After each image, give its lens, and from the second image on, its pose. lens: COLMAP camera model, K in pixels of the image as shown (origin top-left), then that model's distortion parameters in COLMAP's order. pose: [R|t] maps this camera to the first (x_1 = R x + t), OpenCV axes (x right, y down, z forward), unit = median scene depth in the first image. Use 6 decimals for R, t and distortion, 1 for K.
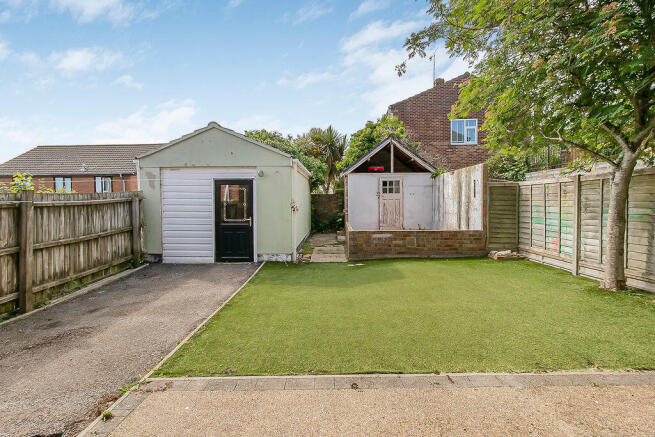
lens RADIAL K [[304.8, 0, 323.8], [0, 304.8, 206.3], [0, 0, 1]] dist [0.003460, 0.000370]
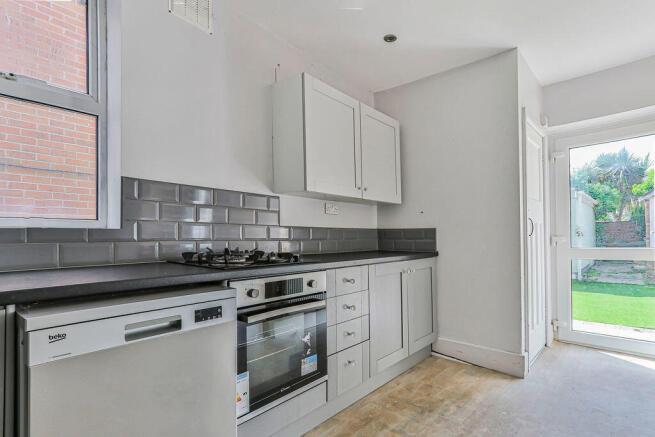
lens RADIAL K [[304.8, 0, 332.0], [0, 304.8, 238.4], [0, 0, 1]] dist [0.003460, 0.000370]
pose [[0.732640, -0.004208, -0.680603, 0.004510], [0.000694, 0.999985, -0.005437, 0.021448], [0.680616, 0.003511, 0.732632, -0.354683]]
